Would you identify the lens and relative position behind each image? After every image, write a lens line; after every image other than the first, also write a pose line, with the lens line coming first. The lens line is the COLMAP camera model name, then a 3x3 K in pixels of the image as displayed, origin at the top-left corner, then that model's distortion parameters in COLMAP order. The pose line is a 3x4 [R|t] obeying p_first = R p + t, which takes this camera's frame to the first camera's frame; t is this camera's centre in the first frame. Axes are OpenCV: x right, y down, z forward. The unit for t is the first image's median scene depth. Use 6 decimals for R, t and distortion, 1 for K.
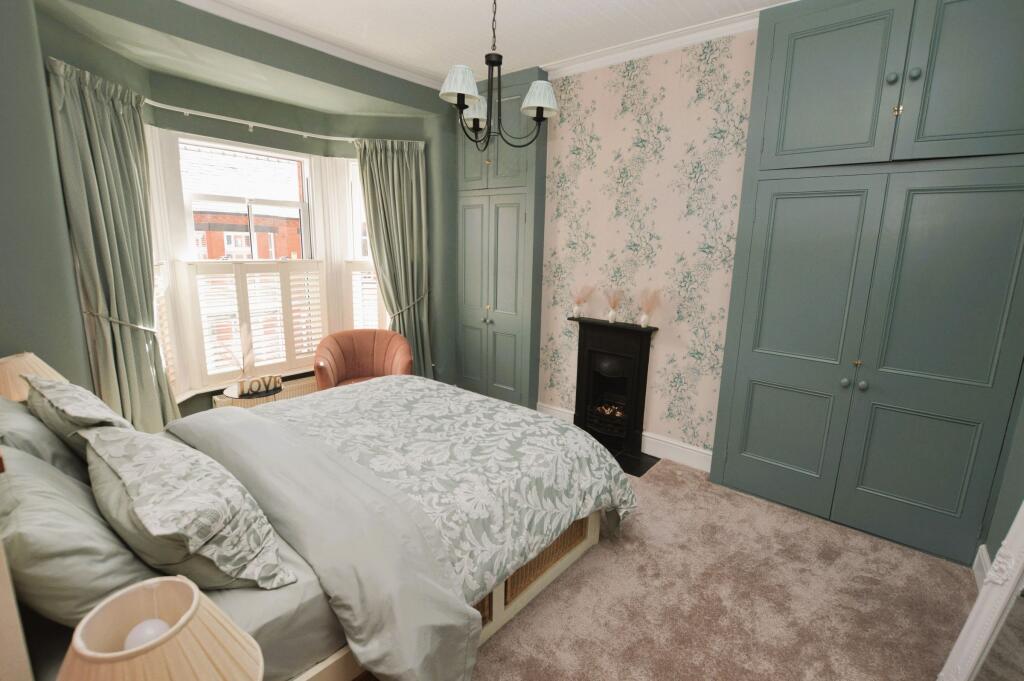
lens RADIAL K [[465.8, 0, 516.6], [0, 465.8, 343.2], [0, 0, 1]] dist [-0.026717, 0.000790]
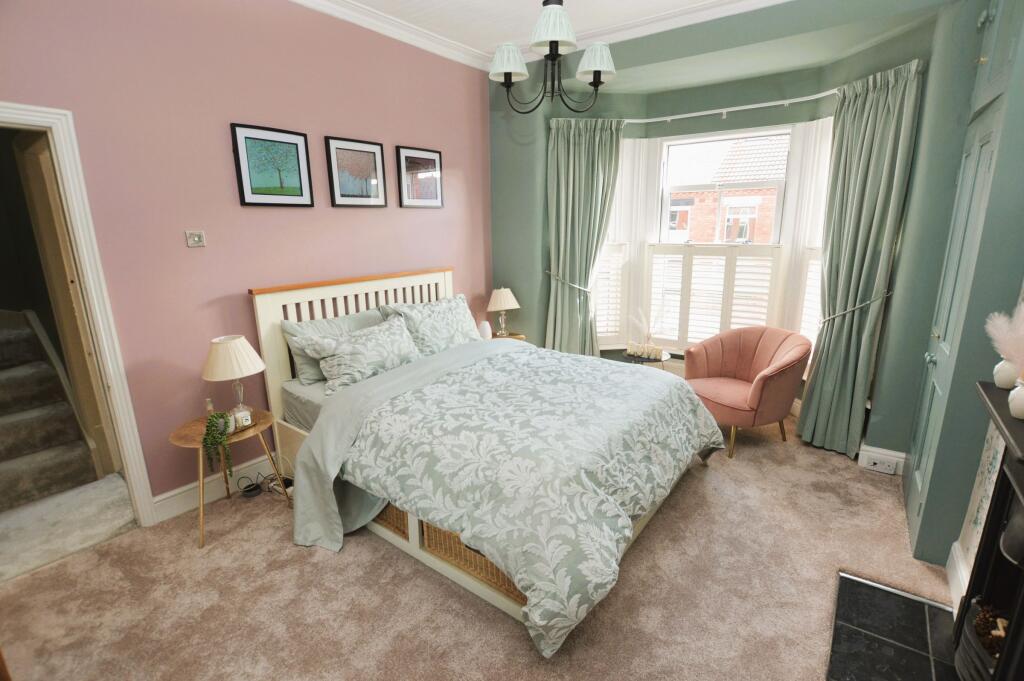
lens RADIAL K [[465.8, 0, 516.6], [0, 465.8, 343.2], [0, 0, 1]] dist [-0.026717, 0.000790]
pose [[0.052637, 0.213087, -0.975614, 0.846505], [-0.189052, 0.961428, 0.199789, -0.154741], [0.980555, 0.173926, 0.090891, 0.887817]]
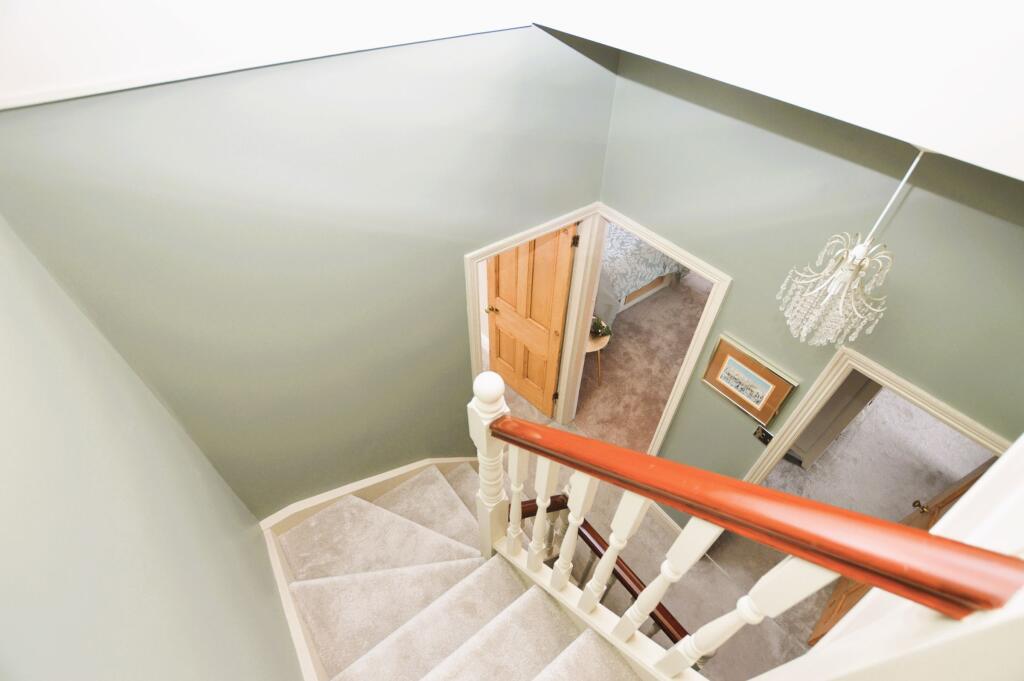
lens RADIAL K [[465.8, 0, 516.6], [0, 465.8, 343.2], [0, 0, 1]] dist [-0.026717, 0.000790]
pose [[0.975260, 0.152759, -0.159788, -0.137806], [-0.040267, 0.833493, 0.551061, -0.552352], [0.217361, -0.530994, 0.819023, -1.159455]]
